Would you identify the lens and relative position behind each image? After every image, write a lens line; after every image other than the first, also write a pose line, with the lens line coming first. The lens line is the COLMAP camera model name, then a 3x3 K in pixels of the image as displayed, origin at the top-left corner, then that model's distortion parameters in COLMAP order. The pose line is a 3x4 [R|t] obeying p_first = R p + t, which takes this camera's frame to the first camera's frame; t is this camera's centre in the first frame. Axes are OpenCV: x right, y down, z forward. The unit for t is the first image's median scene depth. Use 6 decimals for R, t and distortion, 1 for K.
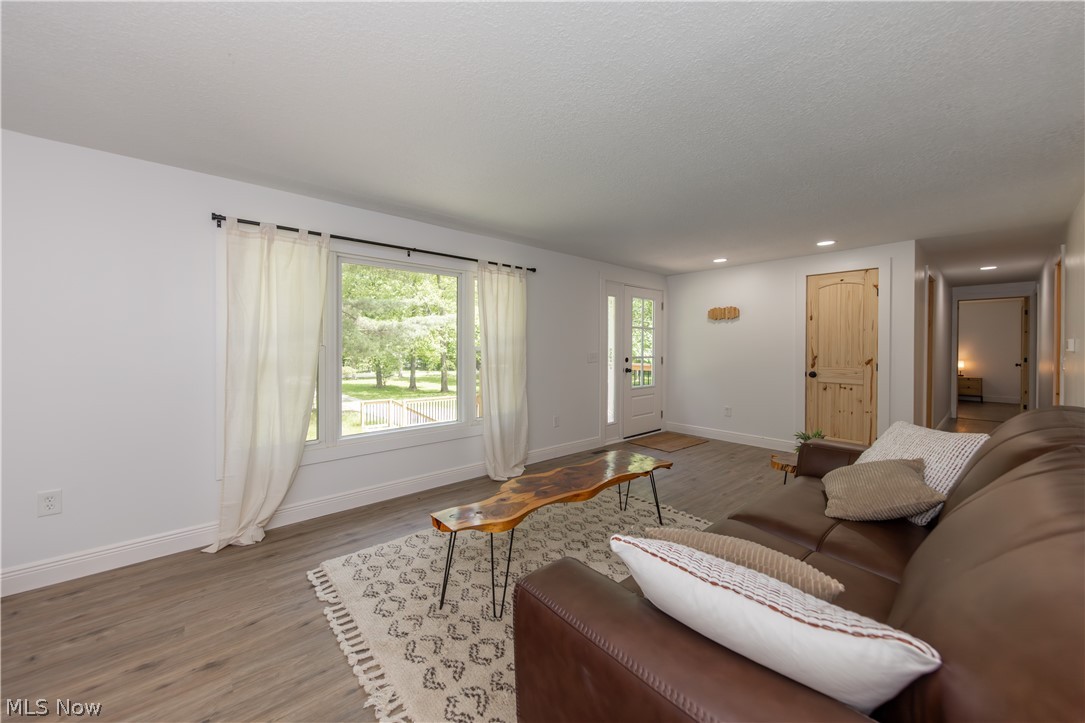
lens RADIAL K [[399.2, 0, 518.8], [0, 399.2, 348.8], [0, 0, 1]] dist [0.000151, -0.000016]
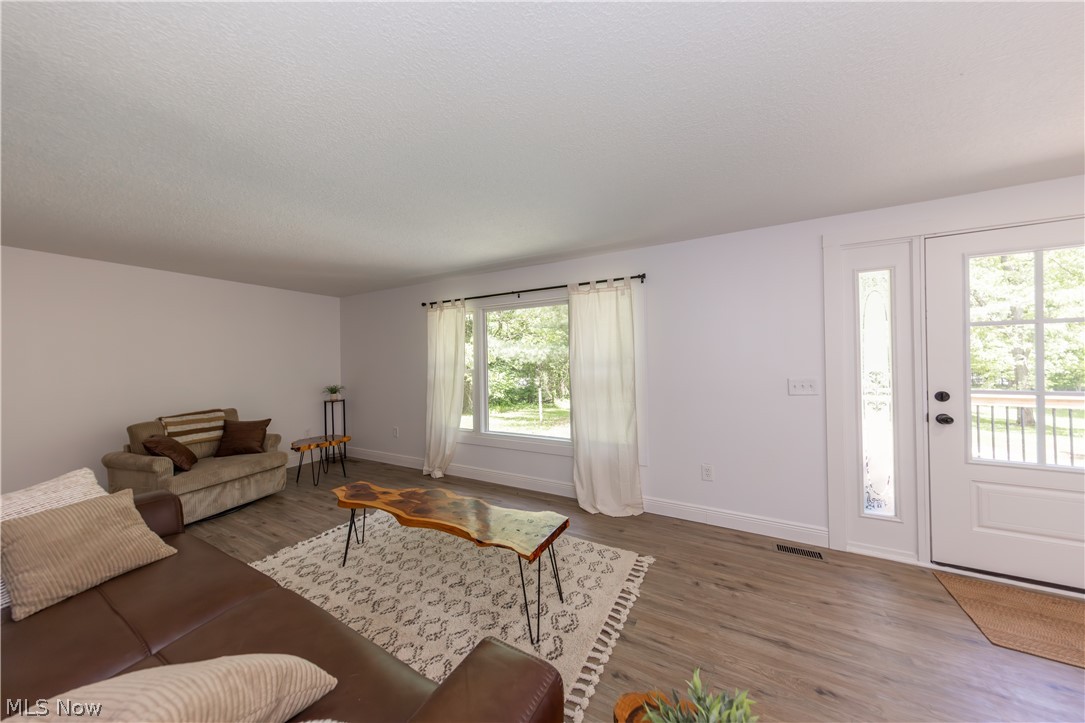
lens RADIAL K [[345.7, 0, 545.2], [0, 345.7, 358.9], [0, 0, 1]] dist [0.001087, 0.000011]
pose [[0.373809, -0.013470, -0.927408, 0.764059], [0.009272, 0.999899, -0.010786, -0.026347], [0.927460, -0.004567, 0.373896, 0.672916]]
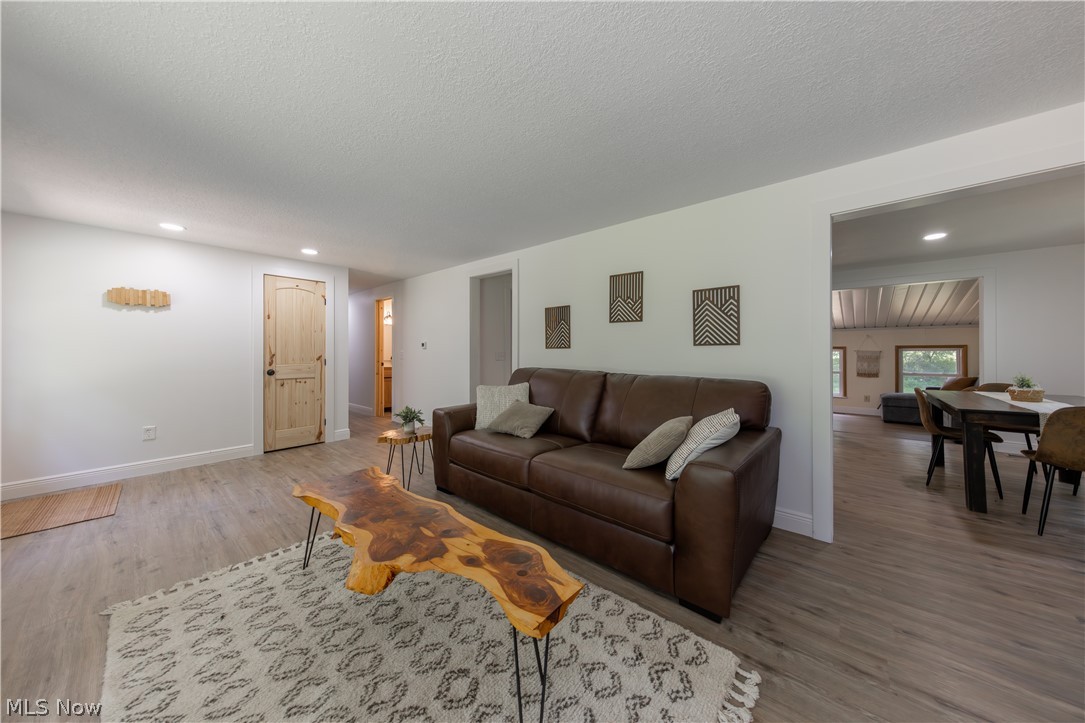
lens RADIAL K [[354.8, 0, 563.7], [0, 354.8, 350.8], [0, 0, 1]] dist [0.000850, 0.000166]
pose [[-0.188347, -0.004071, 0.982094, -0.406954], [0.012776, 0.999897, 0.006595, 0.017513], [-0.982020, 0.013789, -0.188275, 0.601688]]
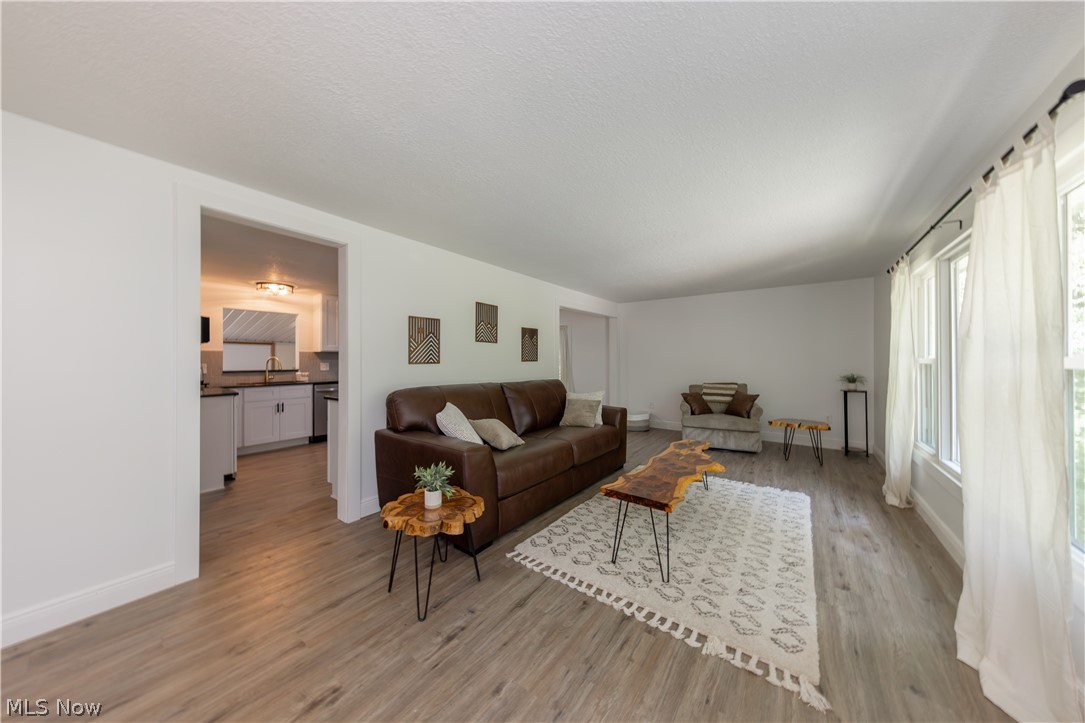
lens RADIAL K [[345.7, 0, 545.2], [0, 345.7, 358.9], [0, 0, 1]] dist [0.001087, 0.000011]
pose [[-0.969968, -0.001457, -0.243228, 0.572240], [-0.003023, 0.999977, 0.006065, -0.003181], [0.243213, 0.006618, -0.969950, 1.415765]]
